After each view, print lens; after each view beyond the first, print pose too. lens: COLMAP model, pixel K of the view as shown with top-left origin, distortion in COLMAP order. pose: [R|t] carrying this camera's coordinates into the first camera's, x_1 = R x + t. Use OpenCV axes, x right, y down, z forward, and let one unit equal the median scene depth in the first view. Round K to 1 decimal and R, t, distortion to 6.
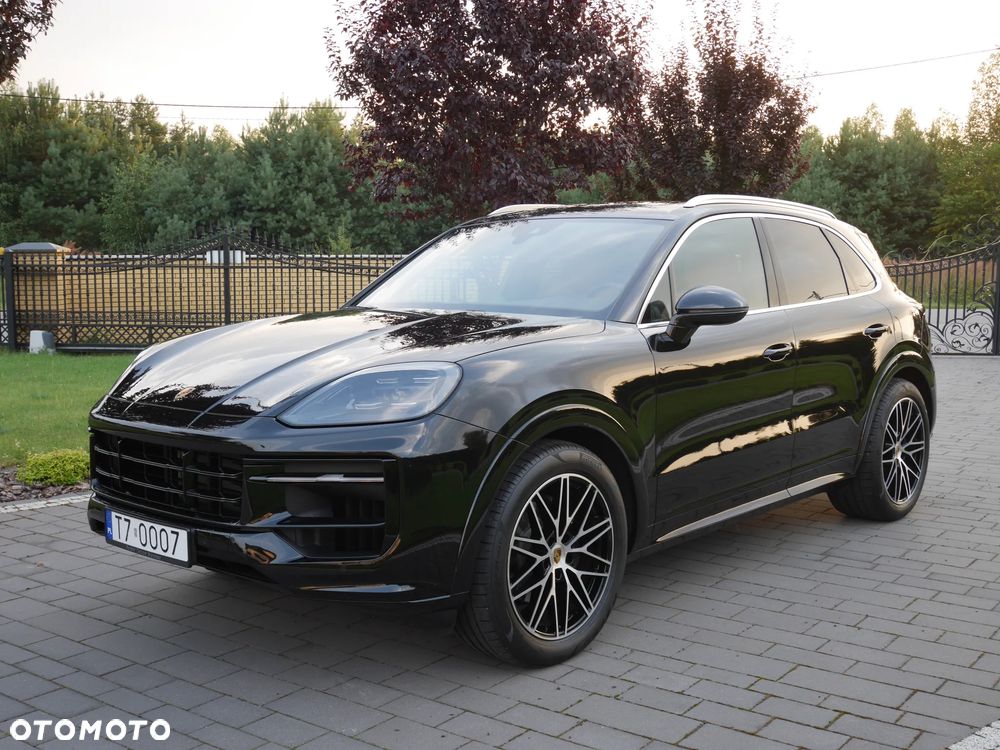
lens RADIAL K [[1117.6, 0, 500.0], [0, 1117.6, 375.0], [0, 0, 1]] dist [-0.003975, -0.009458]
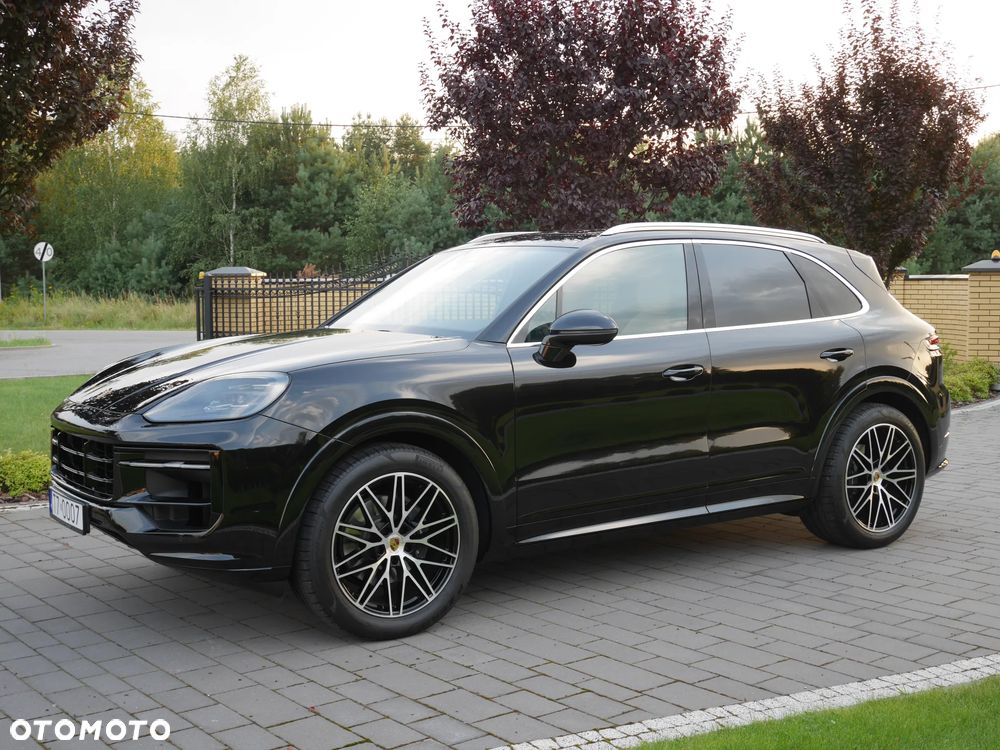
lens RADIAL K [[1219.1, 0, 500.0], [0, 1219.1, 375.0], [0, 0, 1]] dist [-0.016081, 0.035378]
pose [[0.970108, 0.015532, -0.242174, 0.105321], [-0.021812, 0.999491, -0.023273, 0.003555], [0.241690, 0.027859, 0.969954, -0.043172]]
